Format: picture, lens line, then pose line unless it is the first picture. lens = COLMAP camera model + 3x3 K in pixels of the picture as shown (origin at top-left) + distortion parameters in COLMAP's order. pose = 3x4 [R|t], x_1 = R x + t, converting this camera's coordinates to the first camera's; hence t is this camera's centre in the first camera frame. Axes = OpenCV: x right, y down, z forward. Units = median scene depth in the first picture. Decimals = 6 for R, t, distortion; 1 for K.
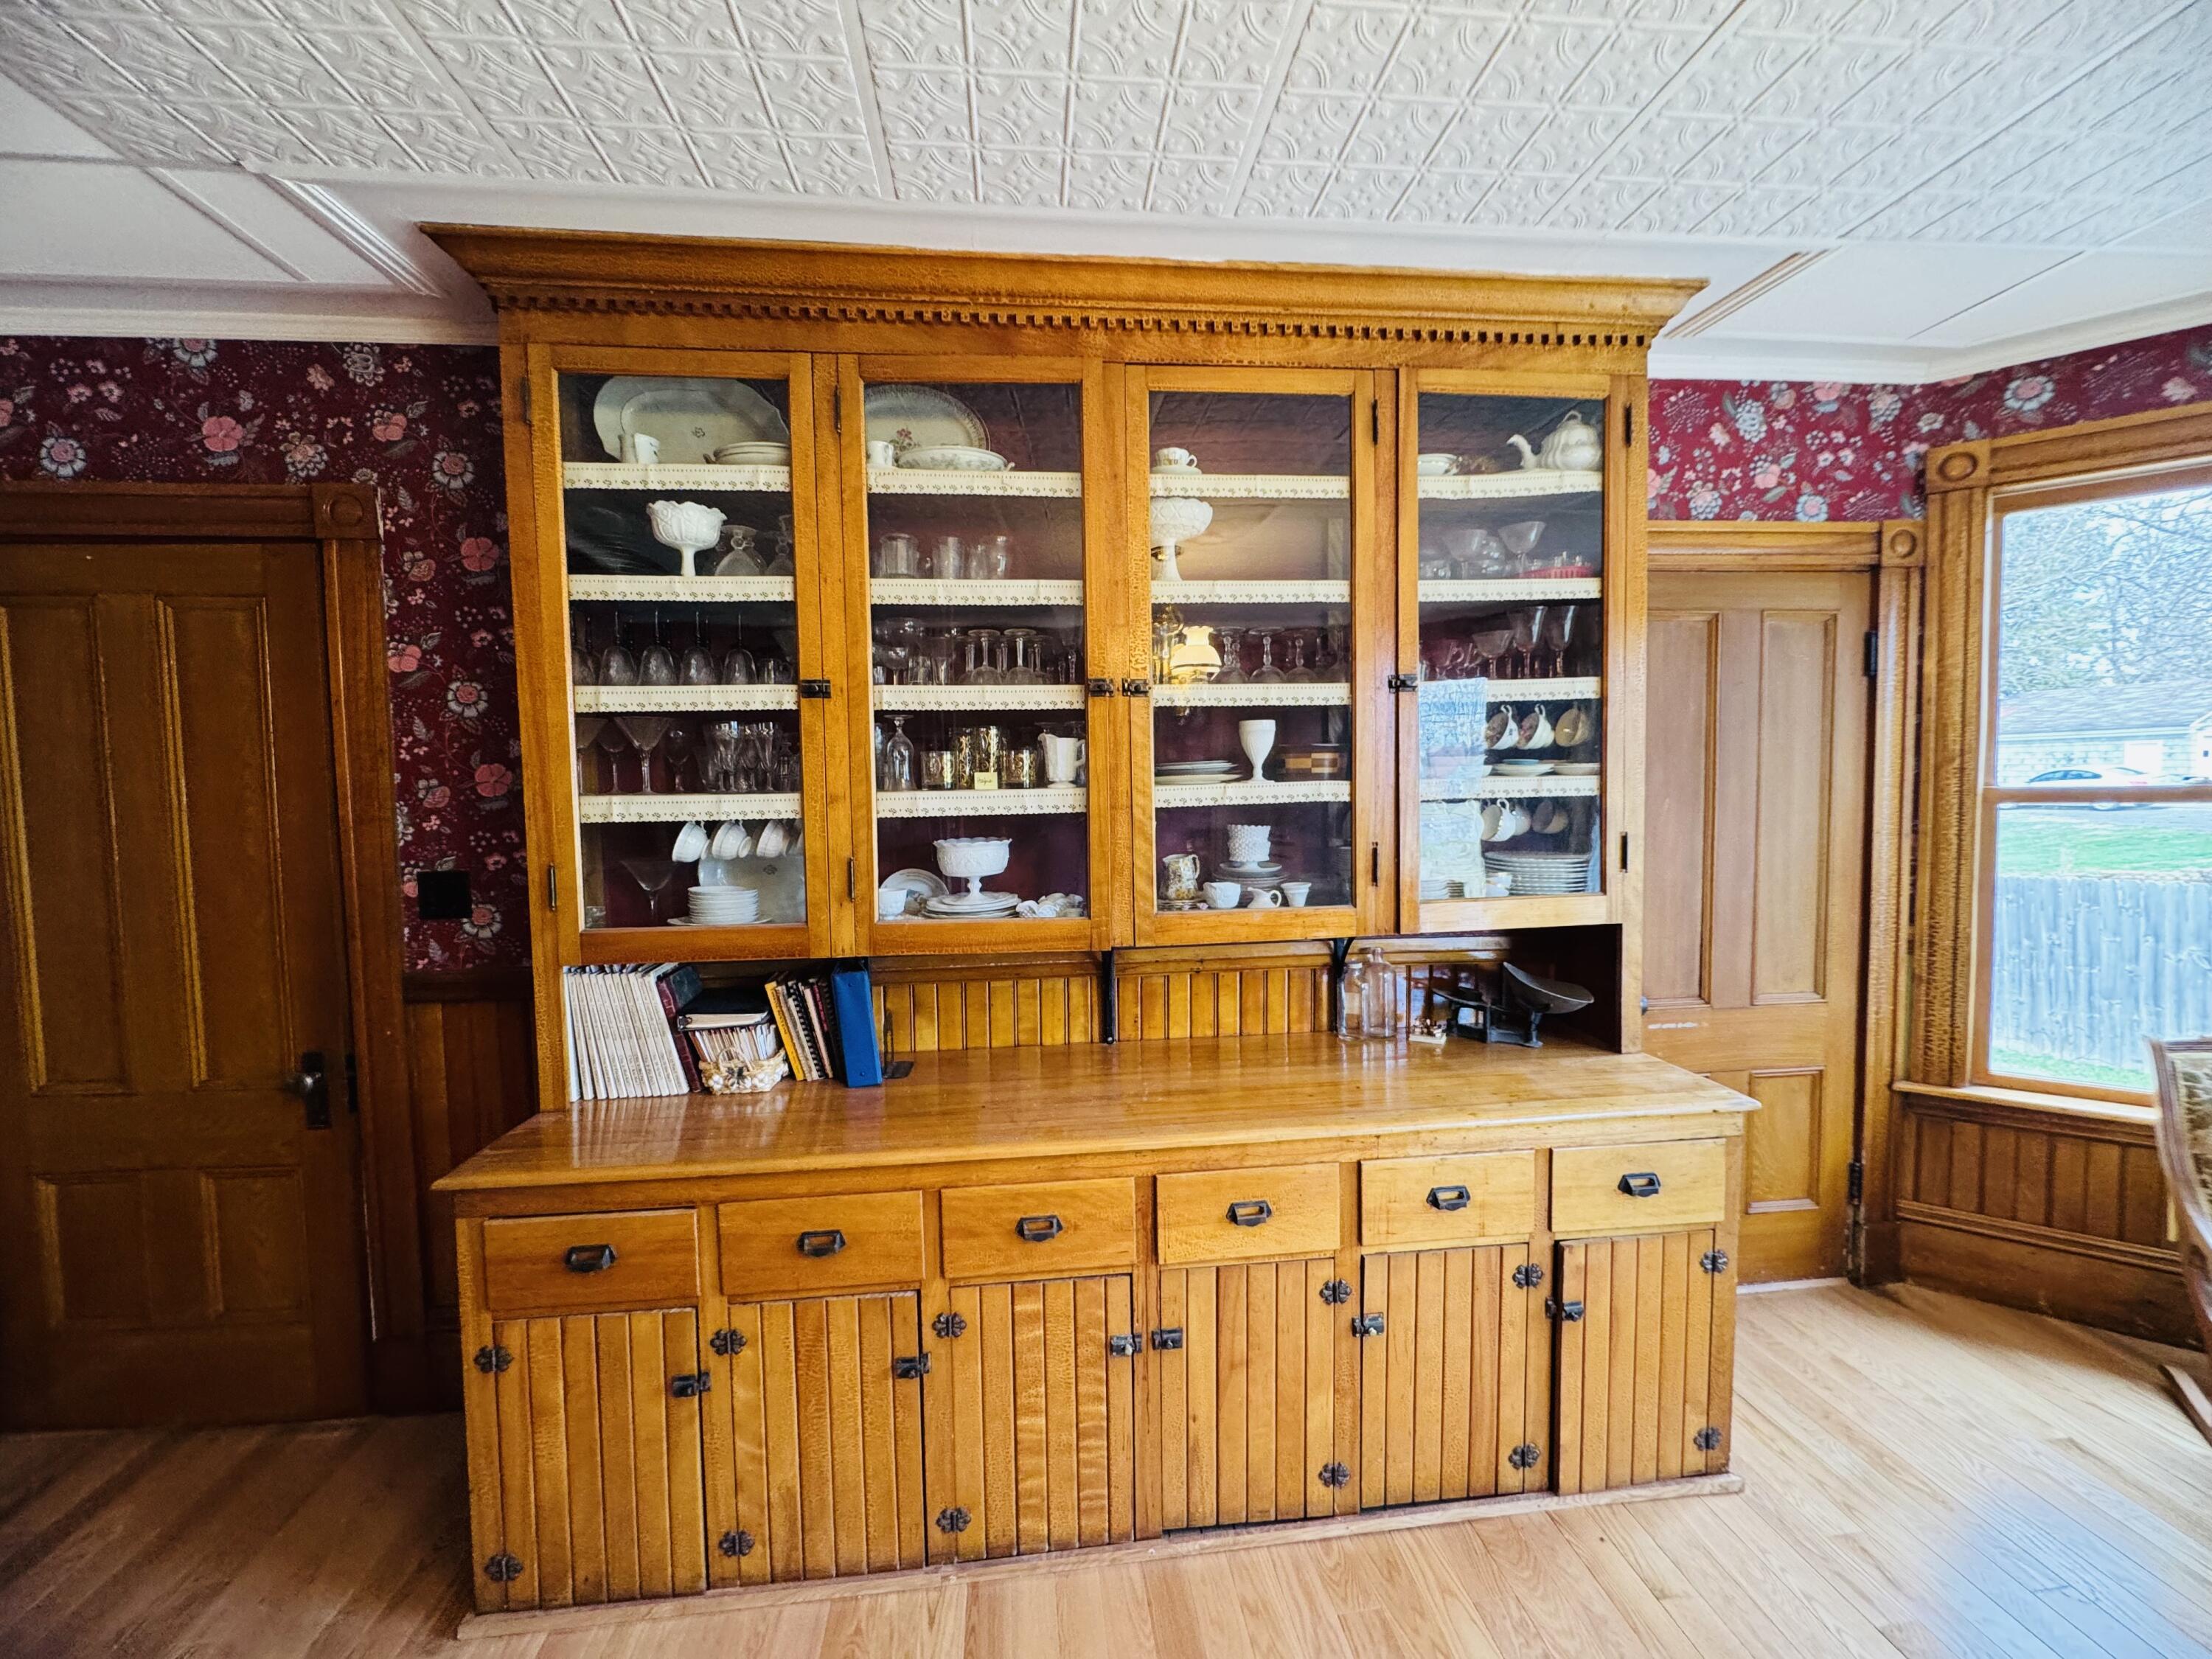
lens RADIAL K [[876.5, 0, 1110.8], [0, 876.5, 827.4], [0, 0, 1]] dist [-0.002286, -0.000223]
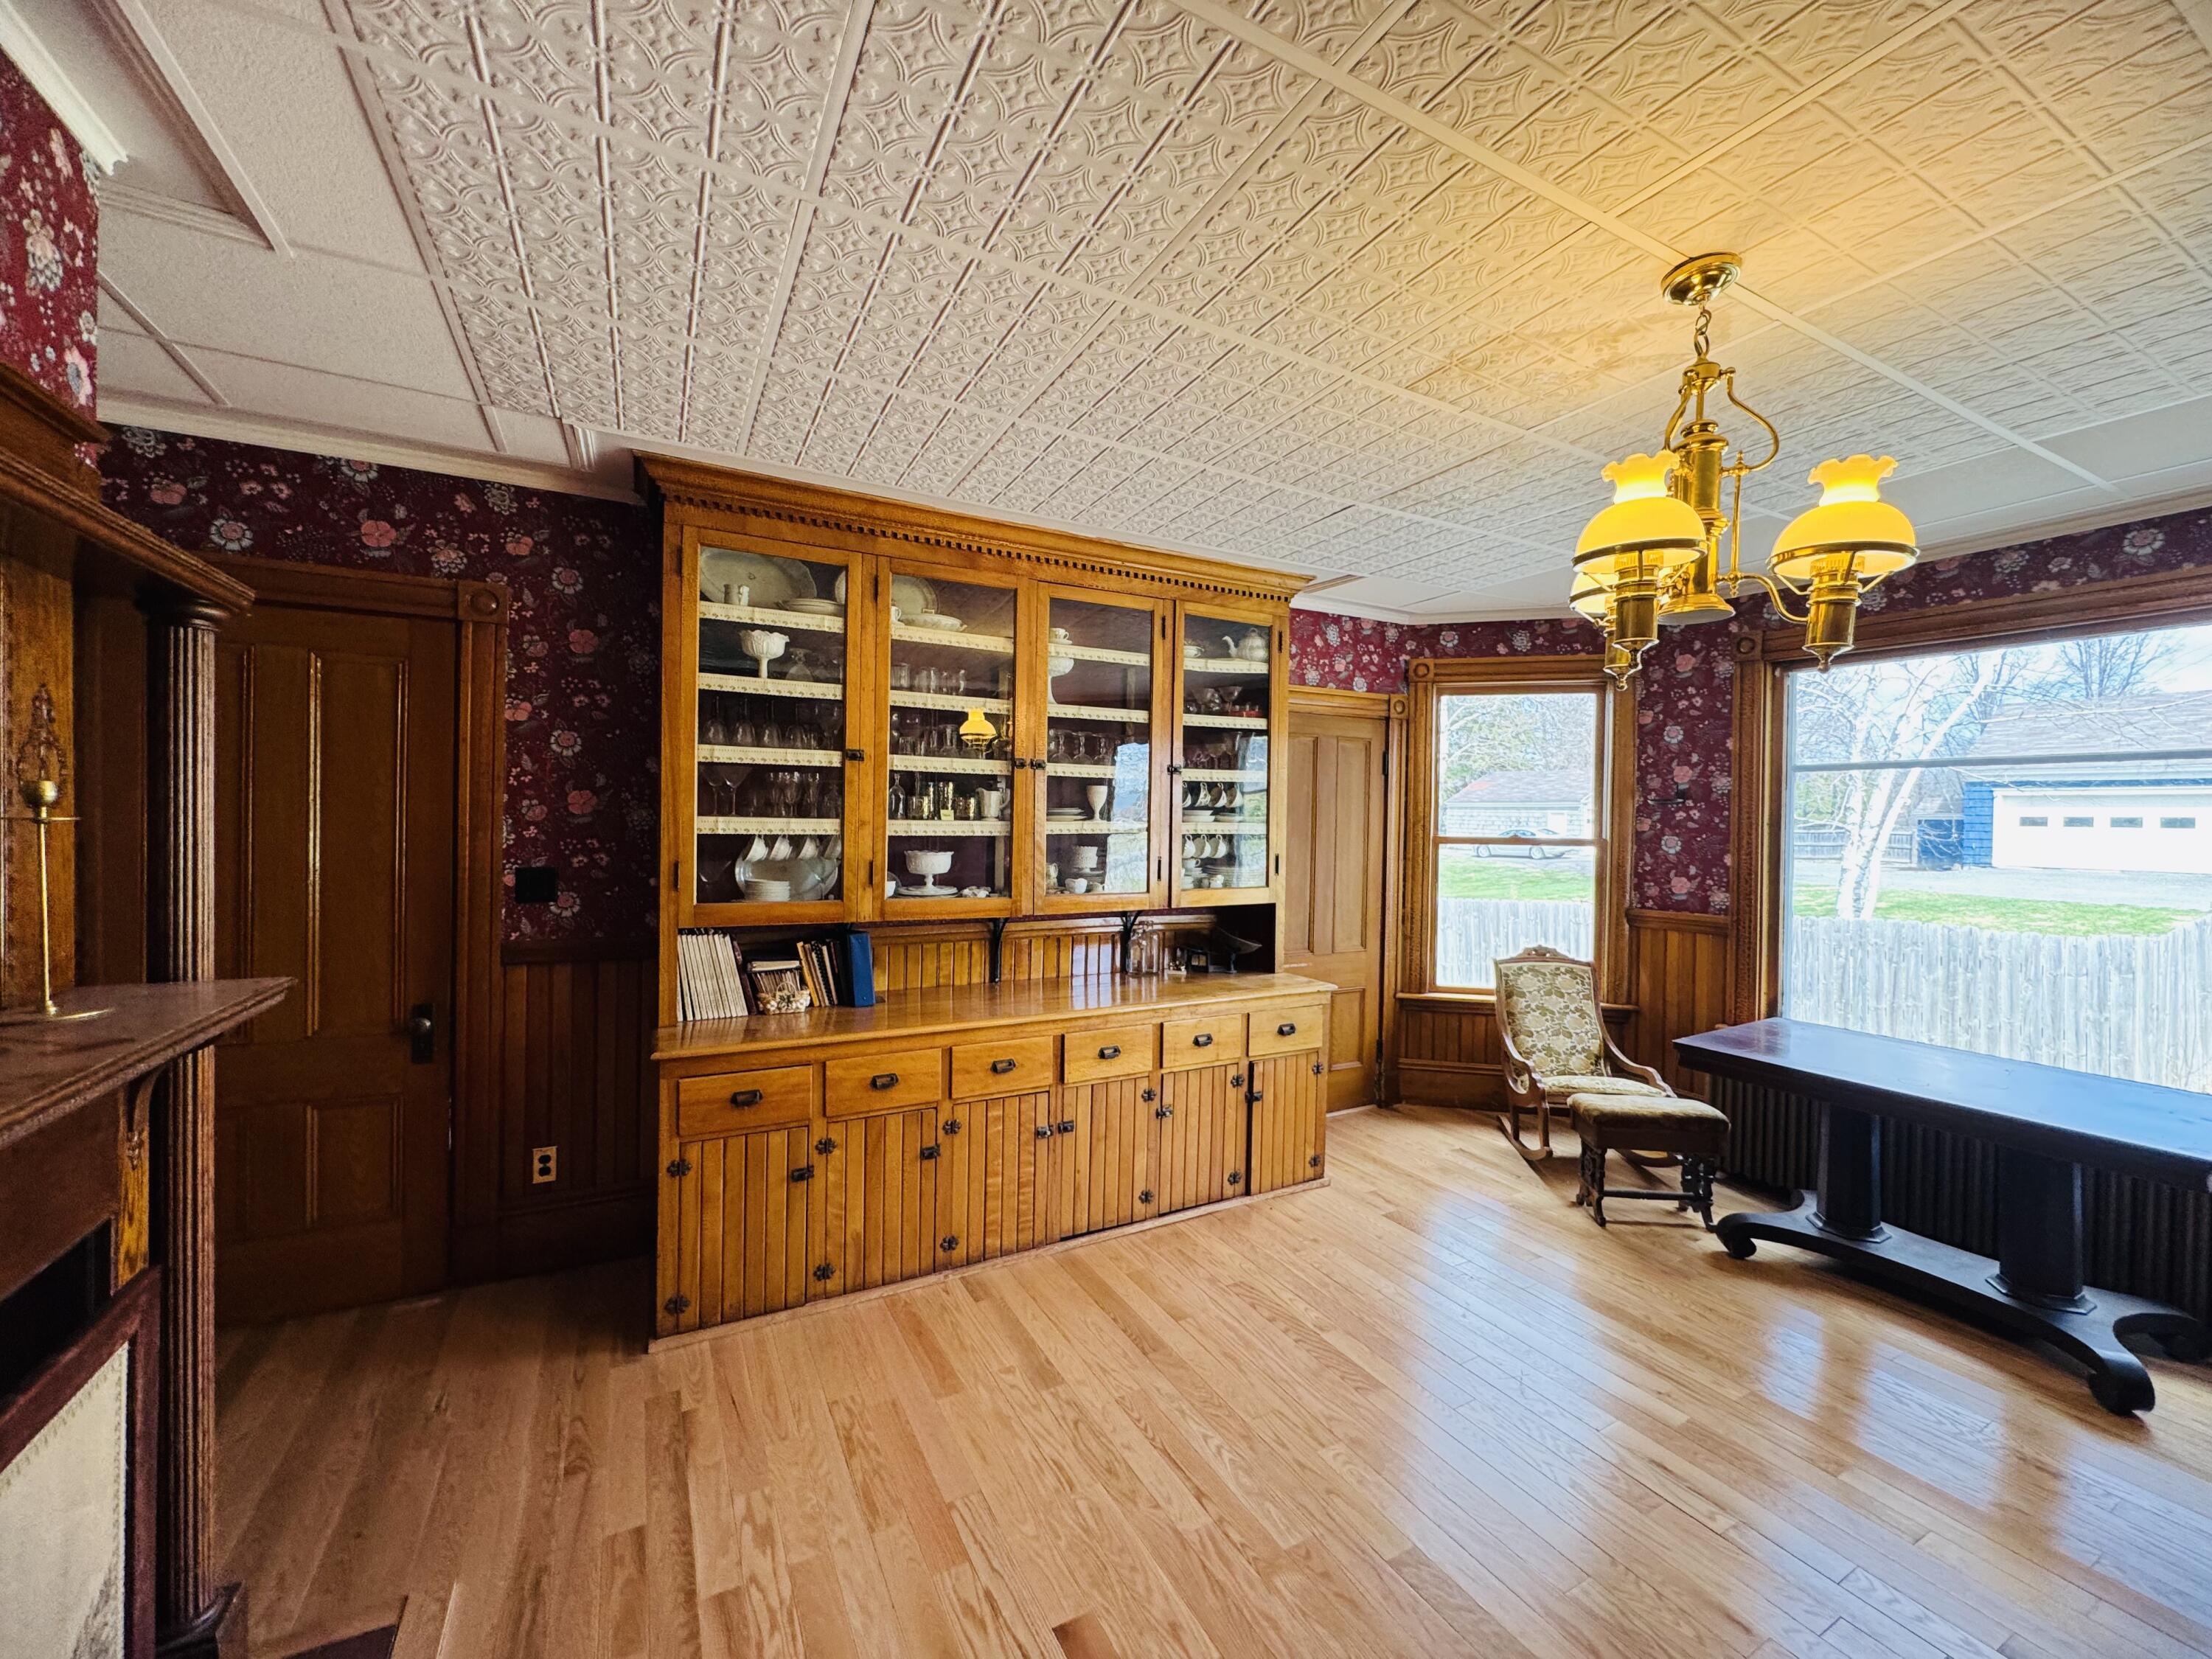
lens RADIAL K [[876.5, 0, 1110.8], [0, 876.5, 827.4], [0, 0, 1]] dist [-0.002286, -0.000223]
pose [[0.924939, 0.029266, 0.378987, -0.488649], [-0.013170, 0.998900, -0.044995, 0.040353], [-0.379887, 0.036627, 0.924307, -0.645097]]
